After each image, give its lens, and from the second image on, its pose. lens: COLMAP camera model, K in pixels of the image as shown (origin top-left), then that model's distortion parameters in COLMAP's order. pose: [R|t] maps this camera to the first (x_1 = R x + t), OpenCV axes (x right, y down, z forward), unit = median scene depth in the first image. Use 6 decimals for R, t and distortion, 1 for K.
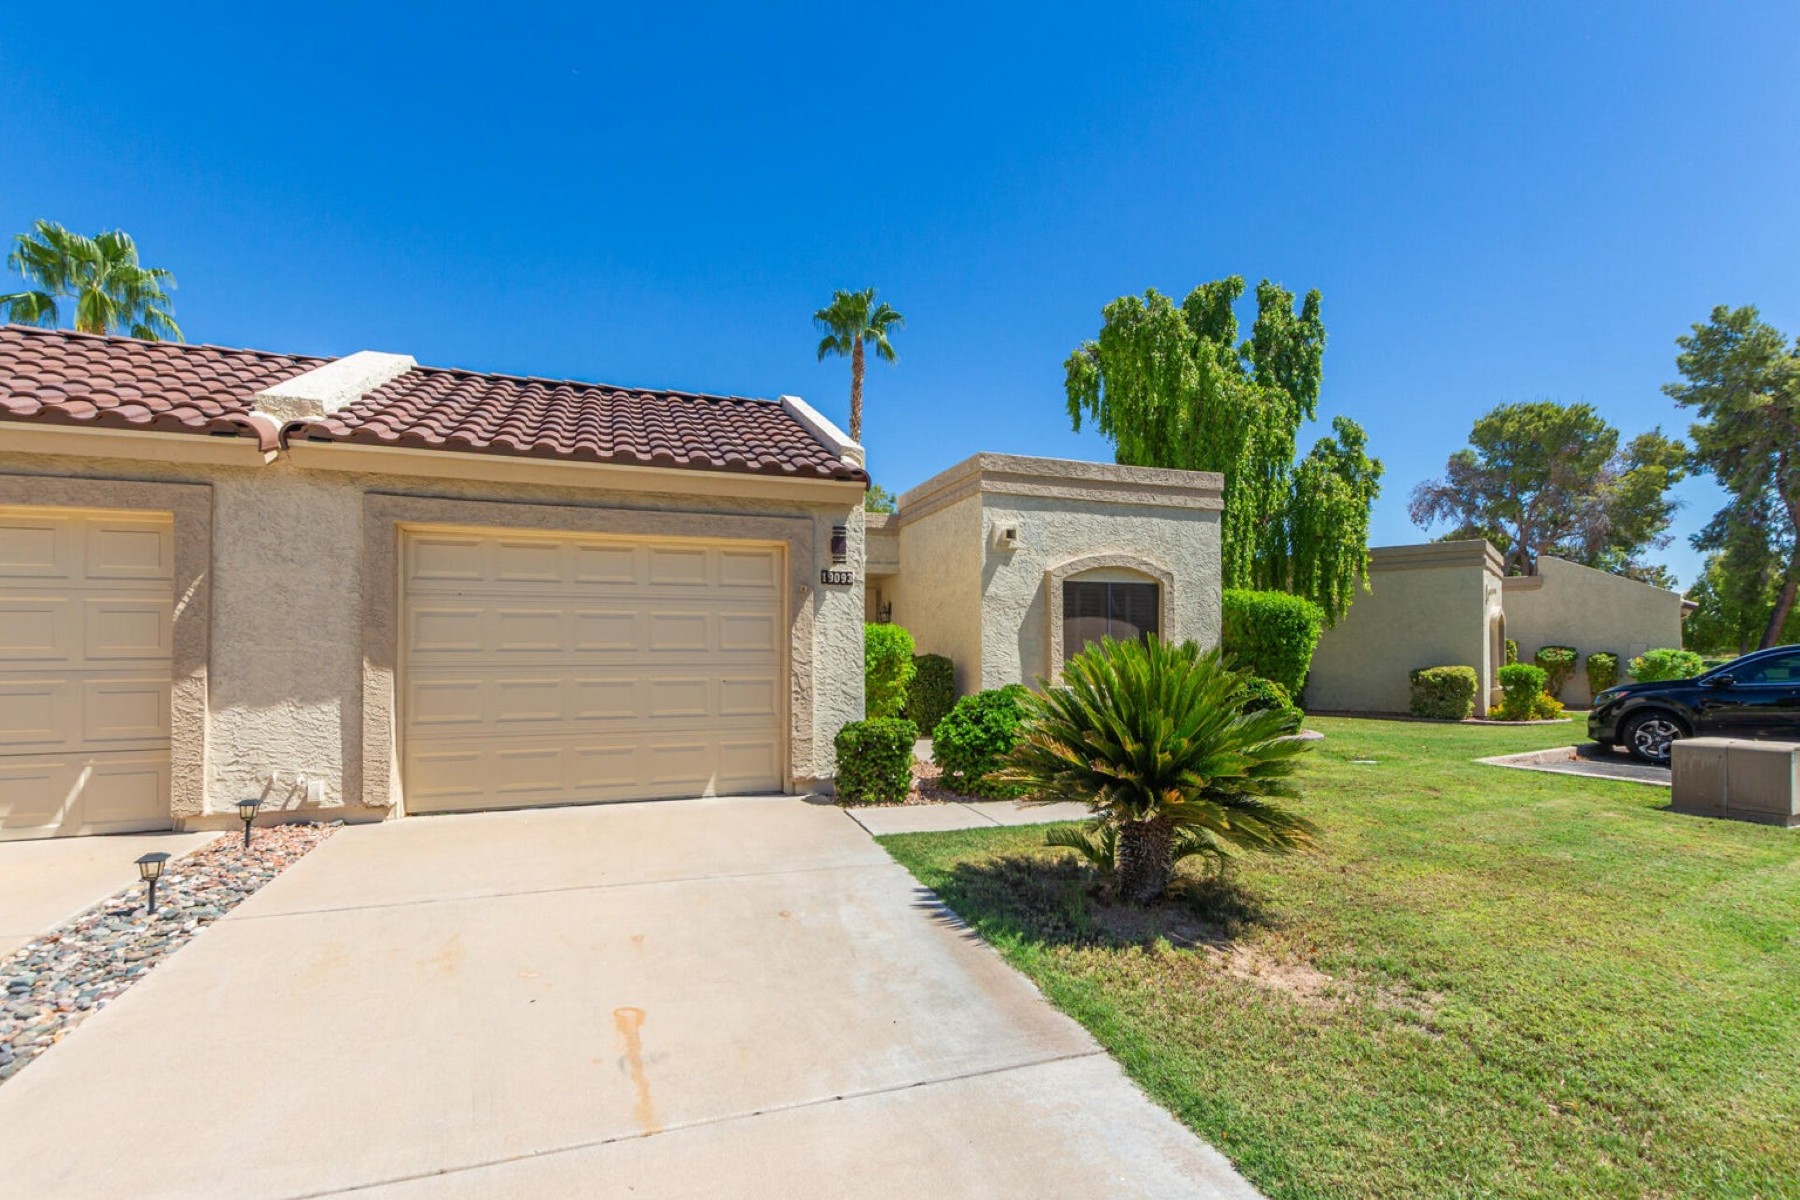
lens RADIAL K [[849.6, 0, 879.4], [0, 849.6, 658.6], [0, 0, 1]] dist [0.005010, -0.002549]
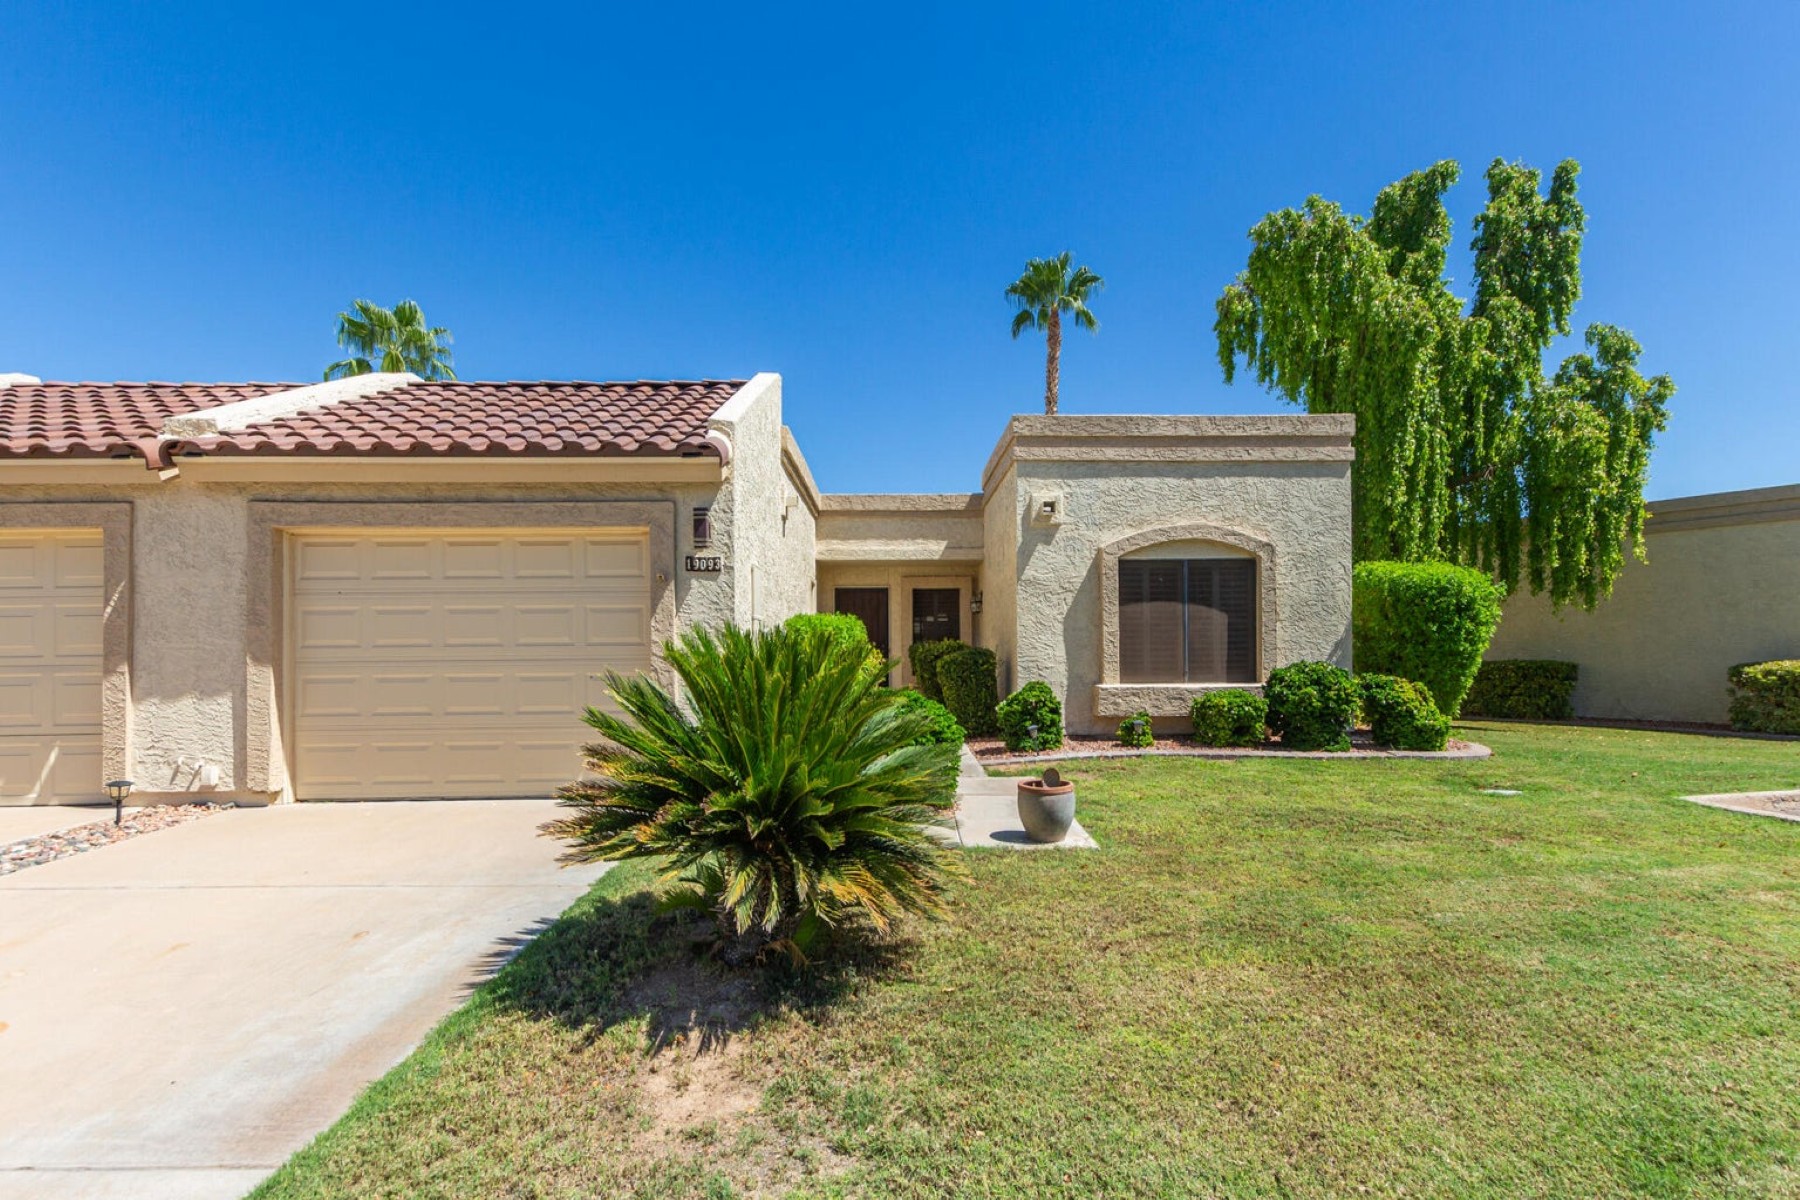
lens RADIAL K [[849.6, 0, 962.0], [0, 849.6, 665.8], [0, 0, 1]] dist [0.005010, -0.002549]
pose [[0.947495, 0.000461, -0.319772, 0.341900], [0.004491, 0.999881, 0.014747, 0.001192], [0.319740, -0.015409, 0.947380, 0.150509]]
